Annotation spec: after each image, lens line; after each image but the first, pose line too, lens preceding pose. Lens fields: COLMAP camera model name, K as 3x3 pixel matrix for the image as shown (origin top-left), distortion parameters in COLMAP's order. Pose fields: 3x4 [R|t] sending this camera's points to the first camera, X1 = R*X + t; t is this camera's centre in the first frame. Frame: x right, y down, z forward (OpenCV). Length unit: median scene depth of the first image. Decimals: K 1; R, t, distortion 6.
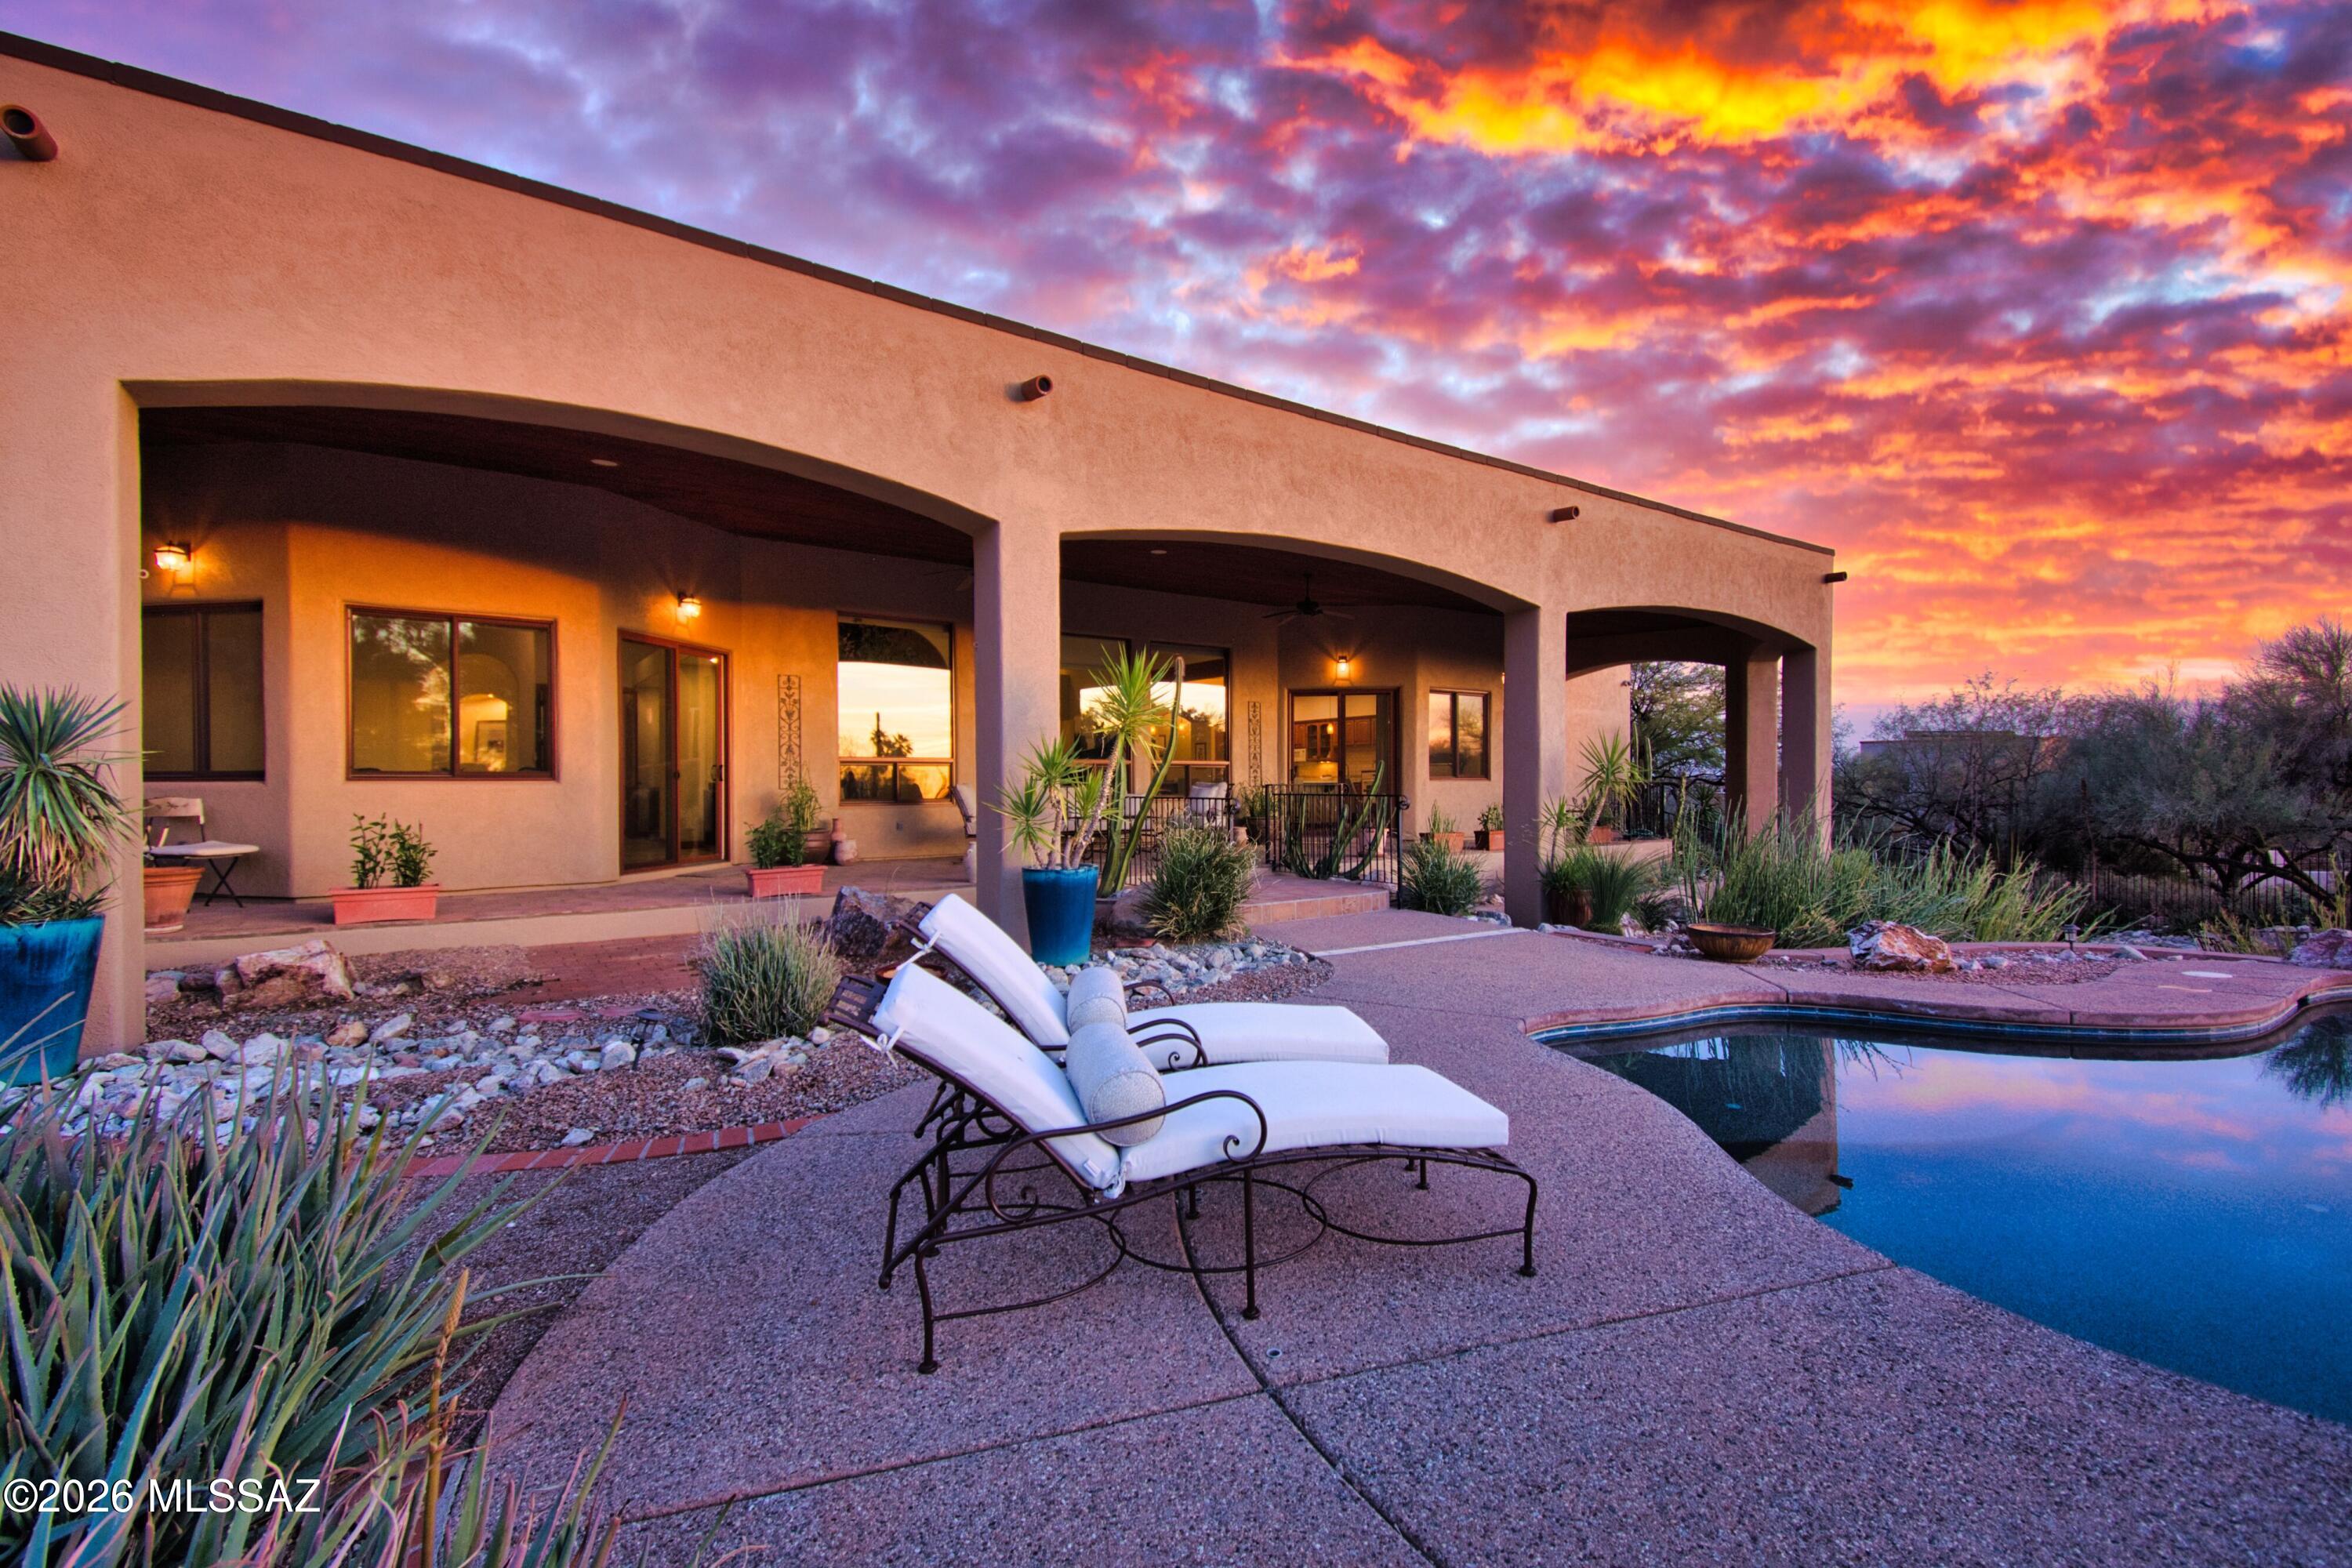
lens RADIAL K [[1052.8, 0, 1216.2], [0, 1052.8, 792.2], [0, 0, 1]] dist [0.000929, -0.000168]
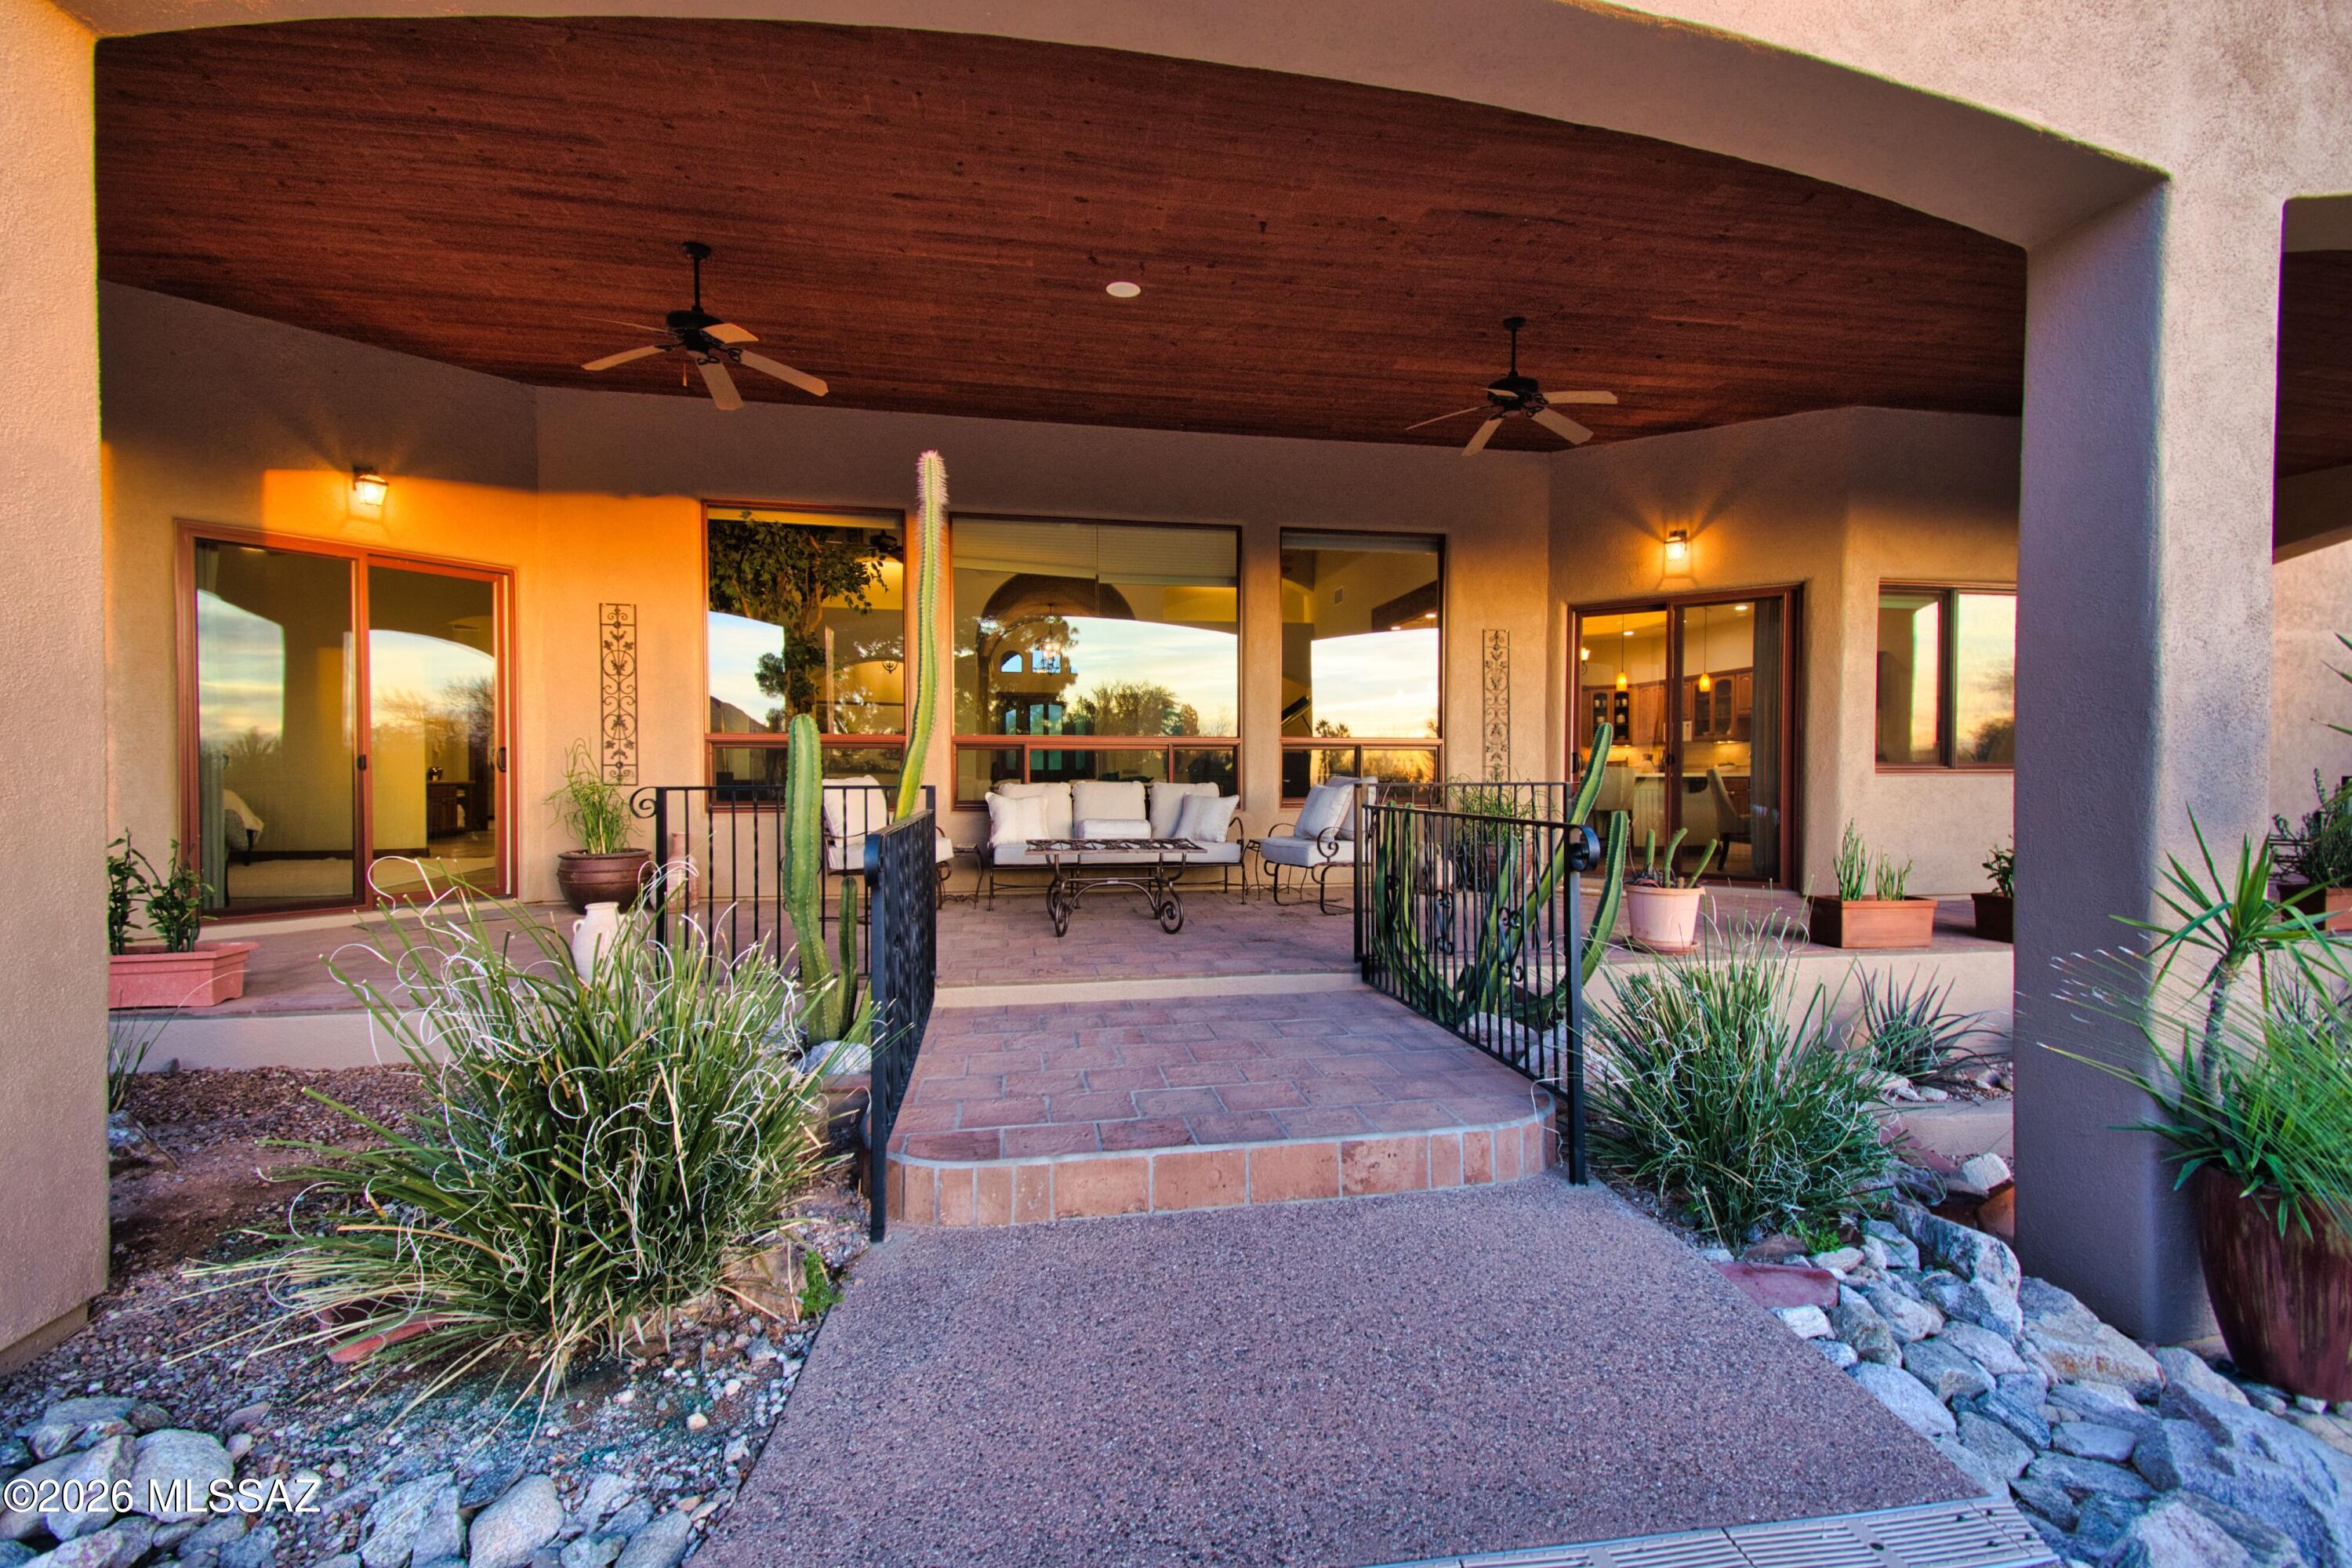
lens RADIAL K [[1052.8, 0, 1216.2], [0, 1052.8, 792.2], [0, 0, 1]] dist [0.000929, -0.000168]
pose [[0.900770, 0.011251, -0.434150, 0.188886], [-0.006988, 0.999910, 0.011414, -0.009077], [0.434240, -0.007248, 0.900768, 0.591357]]
